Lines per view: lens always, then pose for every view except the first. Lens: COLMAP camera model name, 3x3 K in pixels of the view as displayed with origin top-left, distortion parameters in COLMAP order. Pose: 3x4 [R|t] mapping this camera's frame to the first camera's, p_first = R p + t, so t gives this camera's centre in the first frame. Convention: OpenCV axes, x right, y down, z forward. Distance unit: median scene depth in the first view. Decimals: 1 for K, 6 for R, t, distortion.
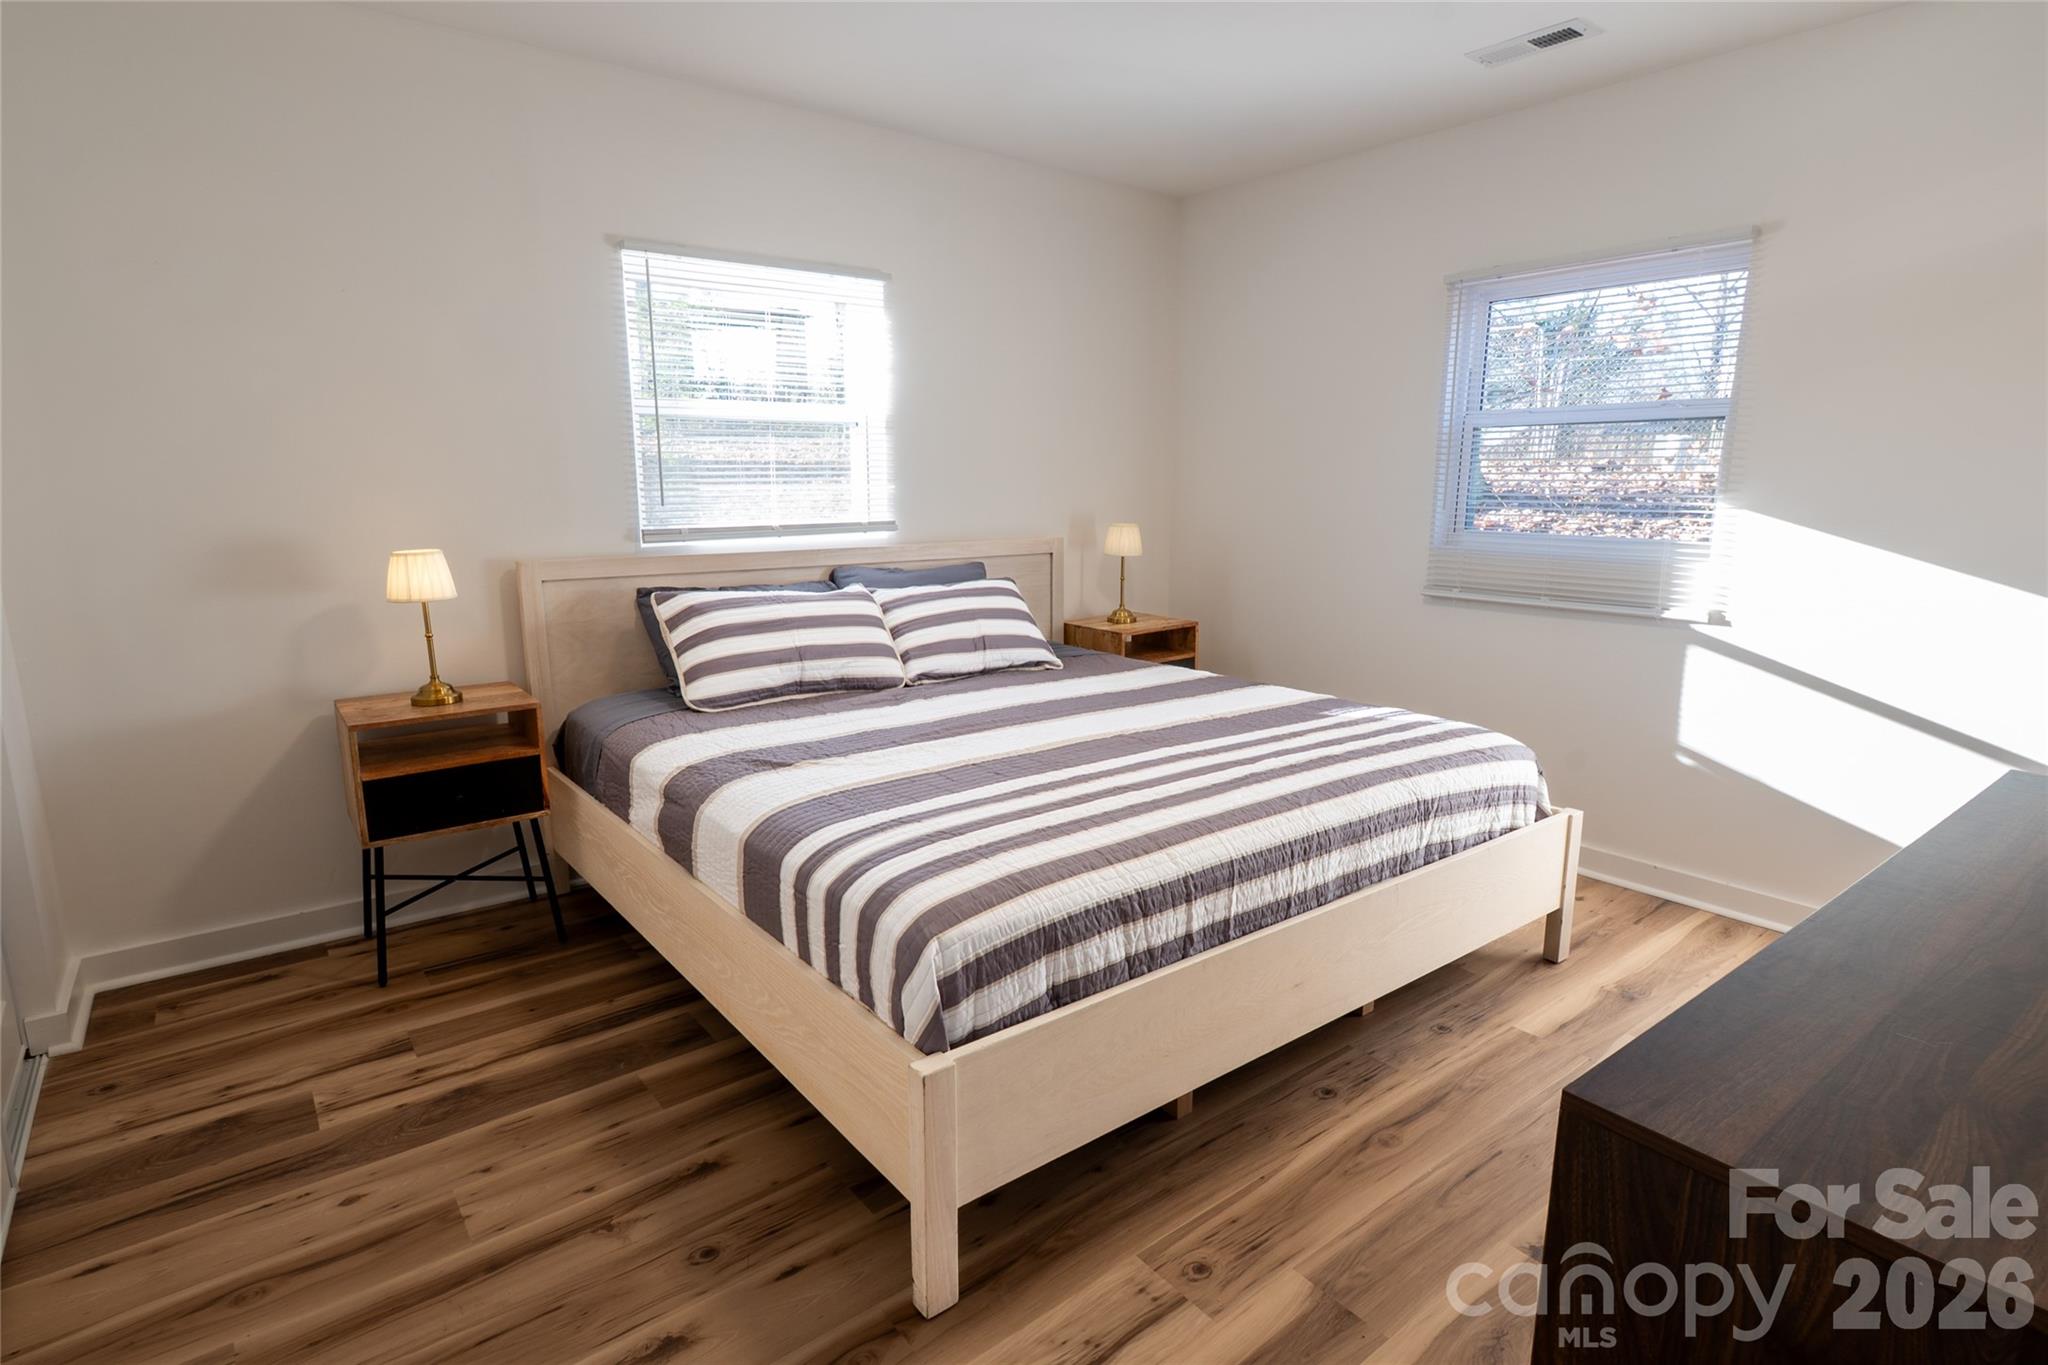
lens RADIAL K [[1047.1, 0, 1027.8], [0, 1047.1, 681.9], [0, 0, 1]] dist [-0.000524, -0.000660]
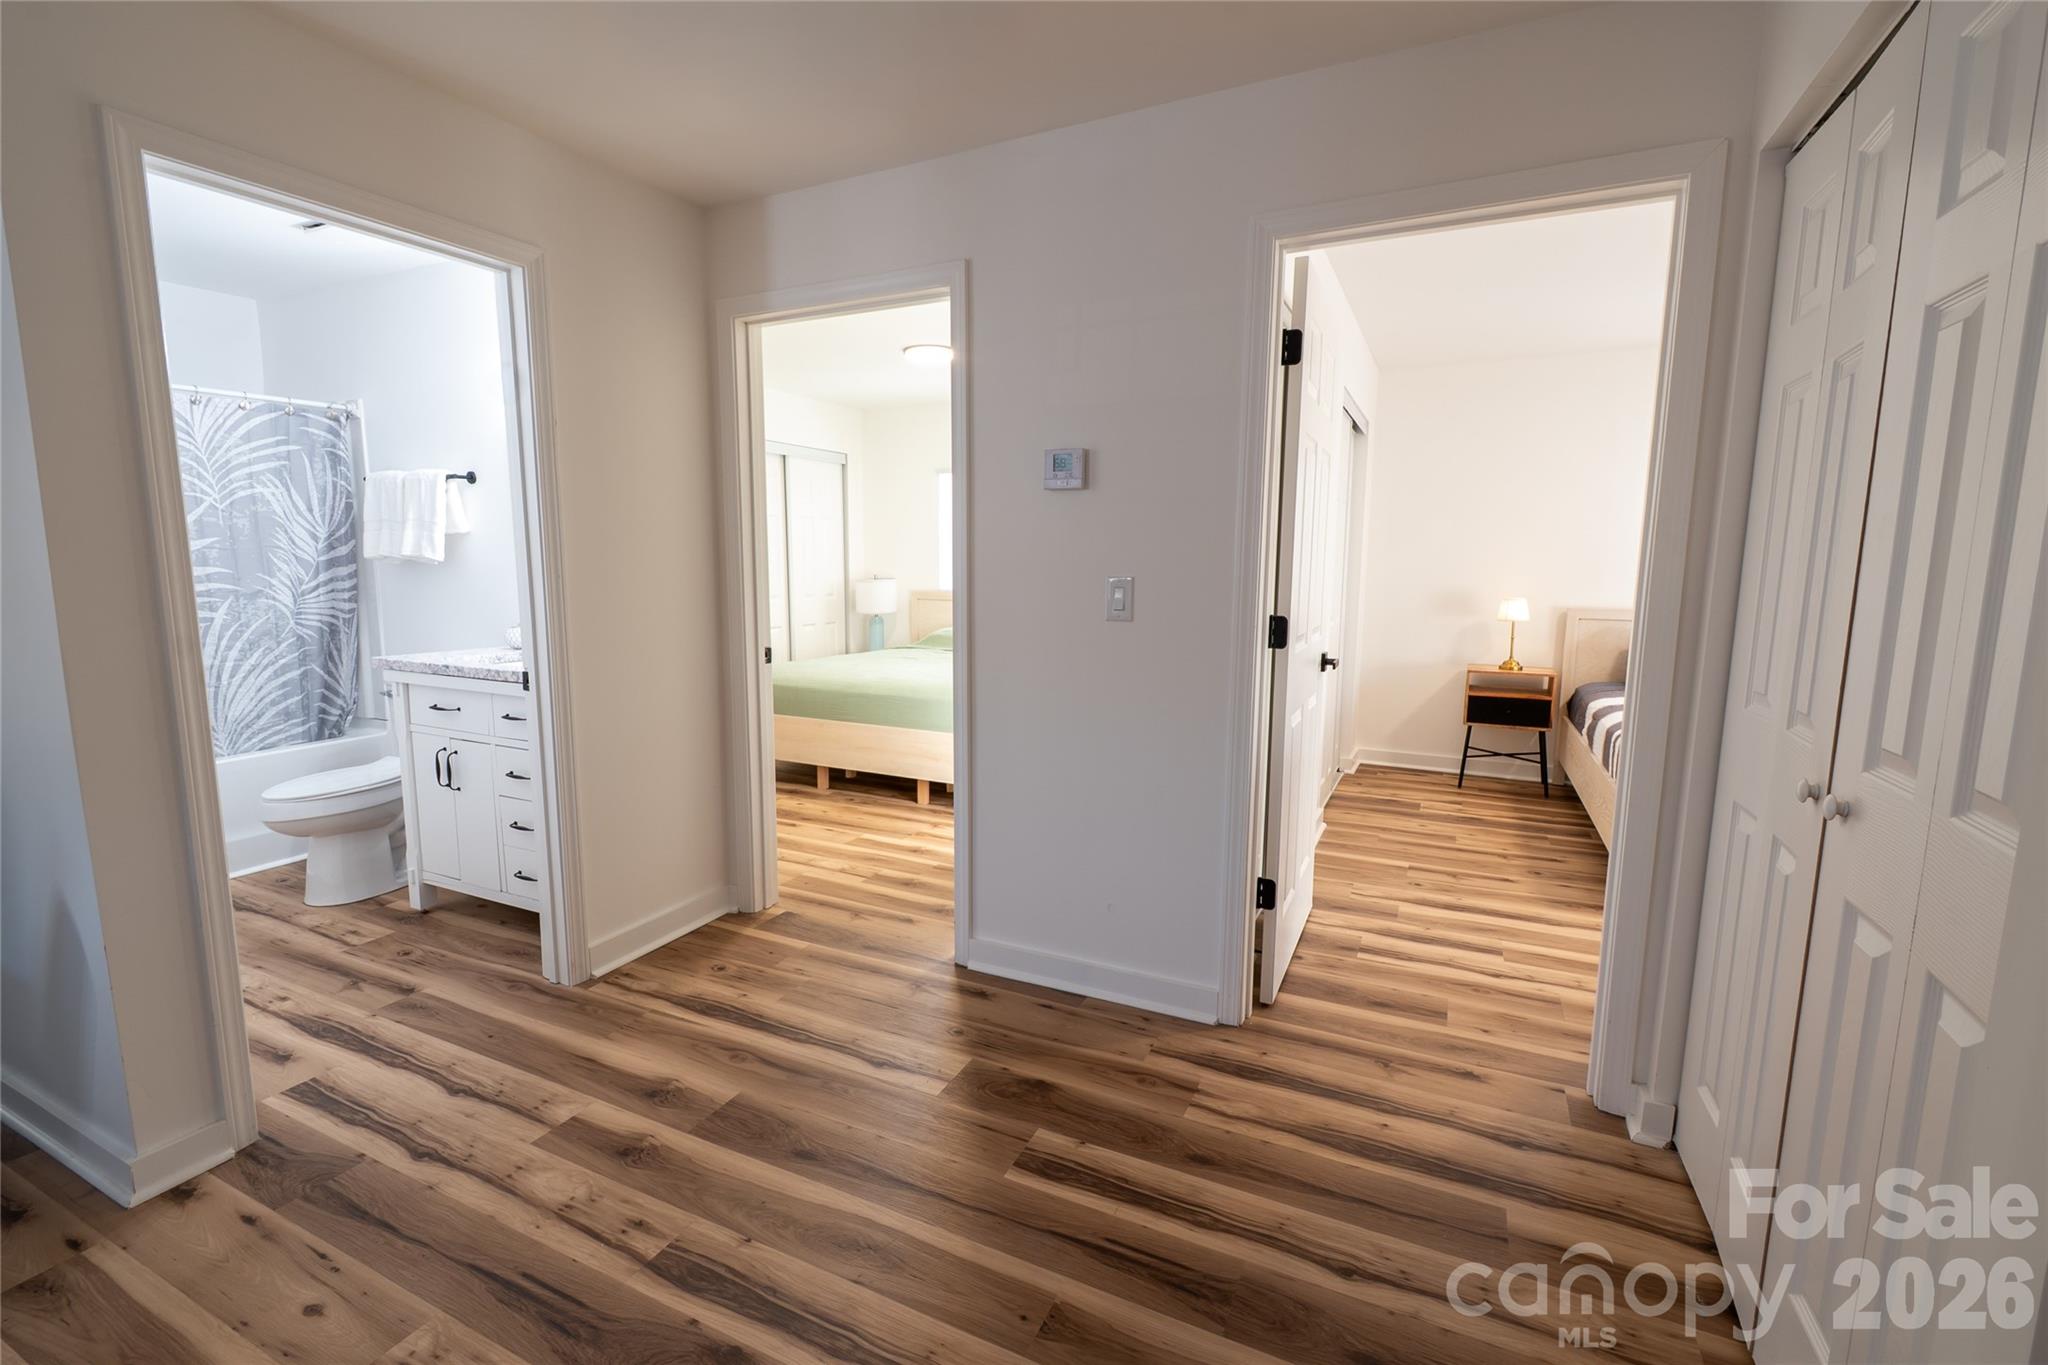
lens RADIAL K [[904.0, 0, 1038.4], [0, 904.0, 679.5], [0, 0, 1]] dist [0.007727, -0.001959]
pose [[0.451178, 0.124653, -0.883685, 0.765990], [-0.192643, 0.980456, 0.039946, 0.183287], [0.871394, 0.152213, 0.466374, -0.840075]]
